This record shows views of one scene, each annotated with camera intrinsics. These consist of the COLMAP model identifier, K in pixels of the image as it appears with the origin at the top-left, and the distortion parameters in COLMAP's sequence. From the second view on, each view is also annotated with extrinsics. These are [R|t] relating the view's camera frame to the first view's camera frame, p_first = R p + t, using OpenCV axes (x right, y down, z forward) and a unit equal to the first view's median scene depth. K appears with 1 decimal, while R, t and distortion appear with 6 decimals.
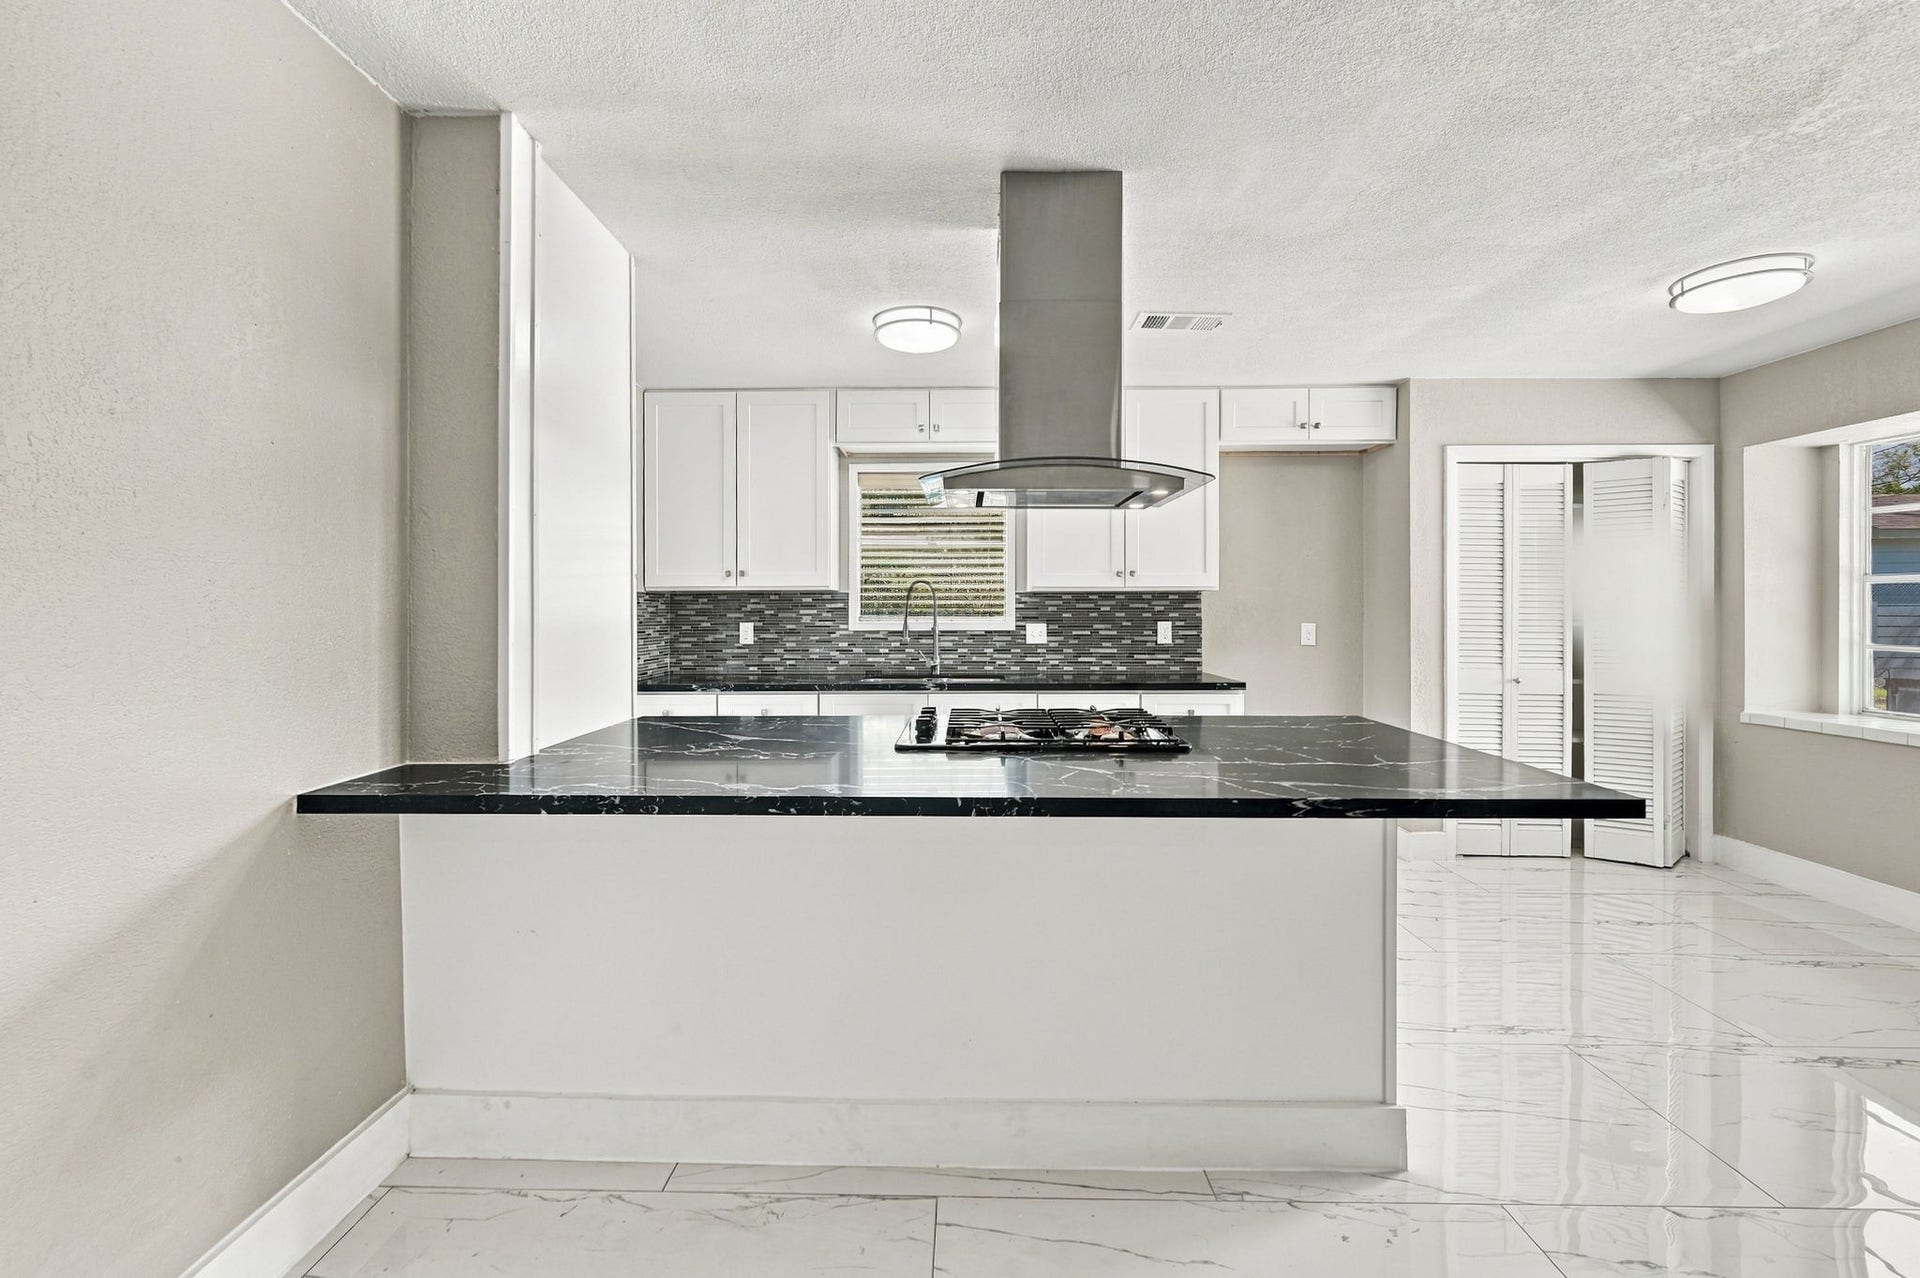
lens RADIAL K [[754.3, 0, 952.0], [0, 754.3, 608.7], [0, 0, 1]] dist [-0.001236, -0.000039]
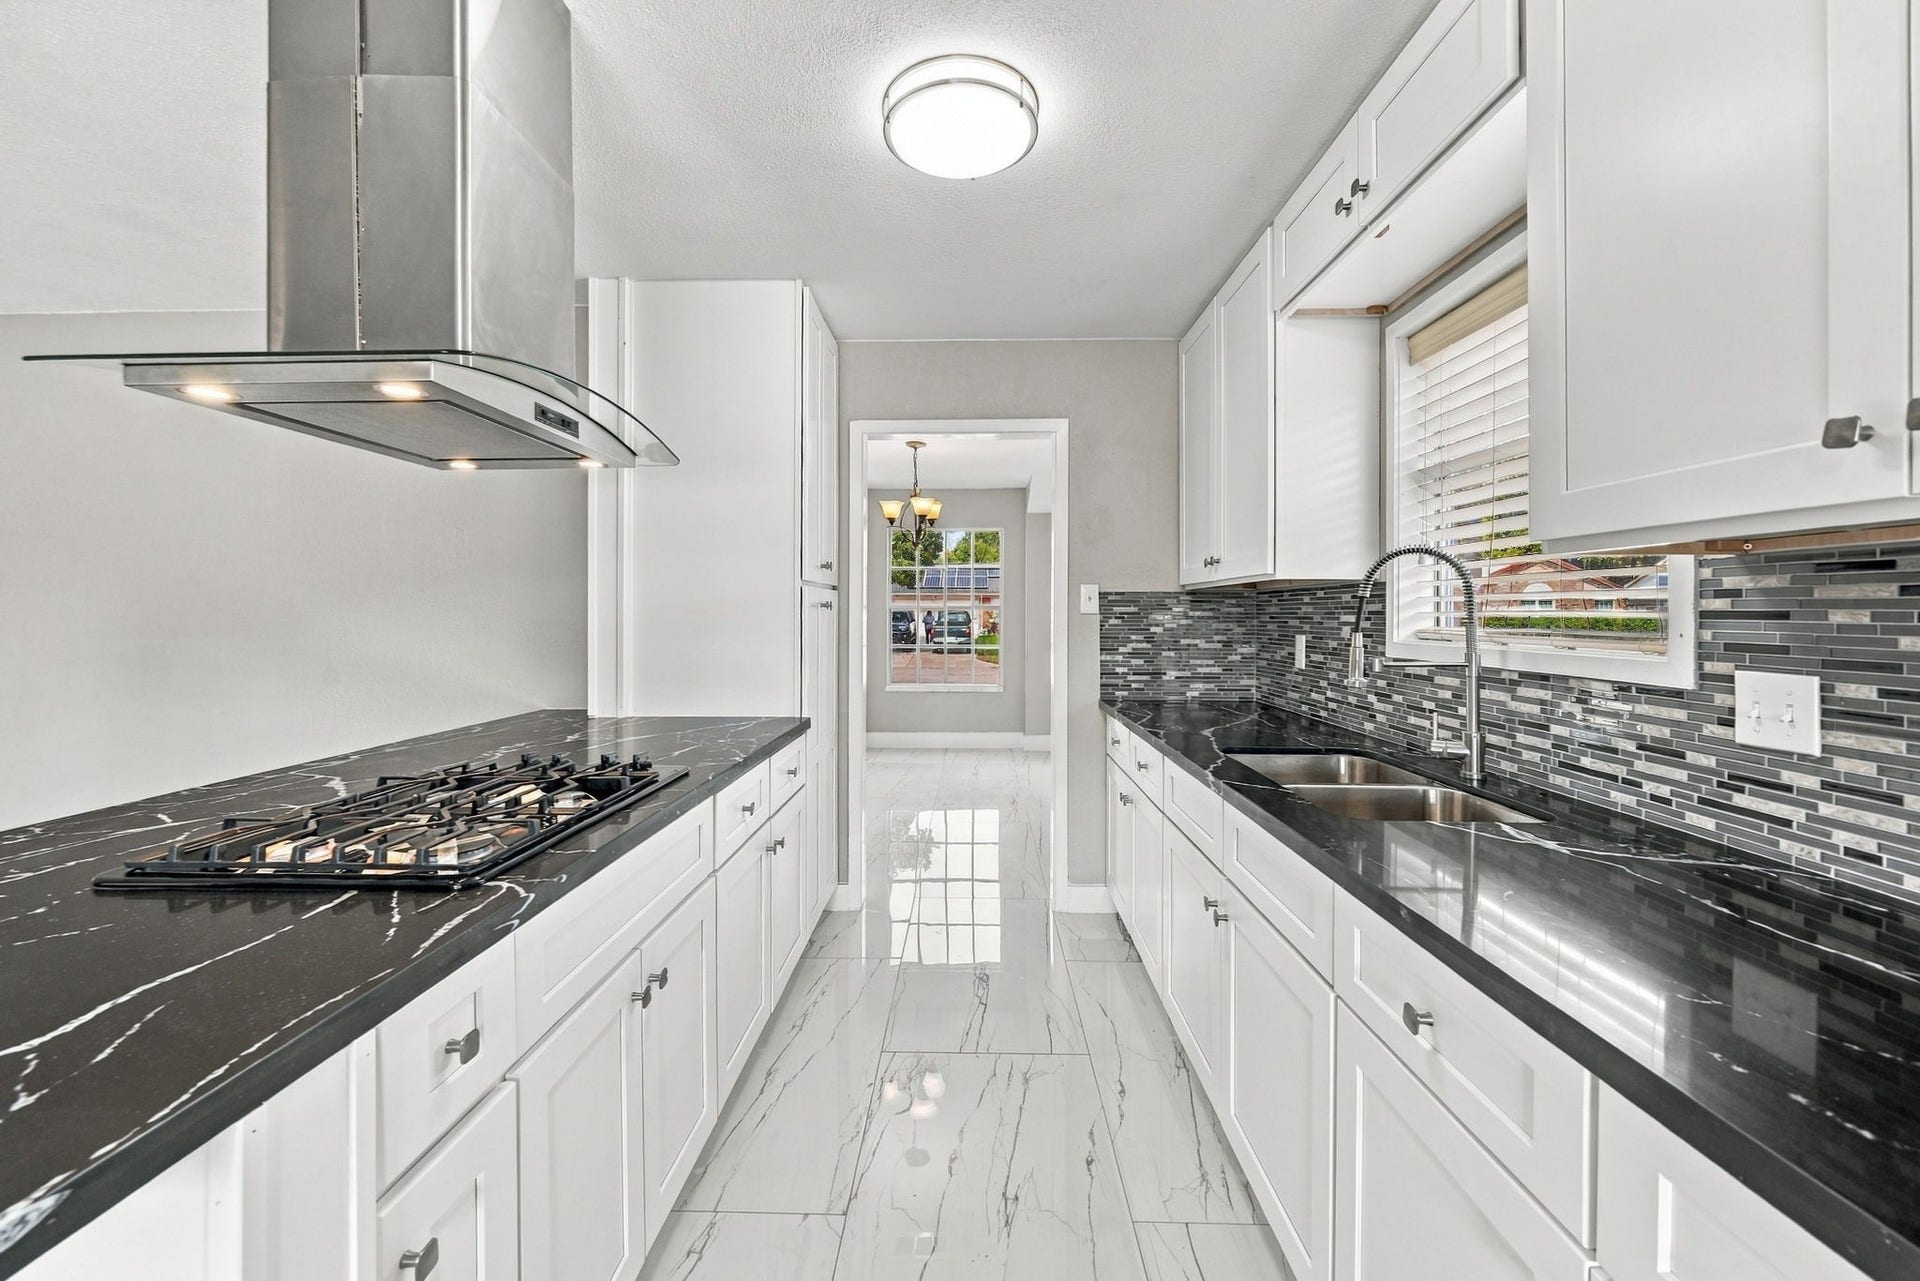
lens RADIAL K [[754.3, 0, 947.6], [0, 754.3, 612.6], [0, 0, 1]] dist [-0.001236, -0.000039]
pose [[-0.017487, 0.000568, -0.999847, 0.420294], [0.004087, 0.999992, 0.000496, -0.002756], [0.999839, -0.004078, -0.017489, 0.795836]]
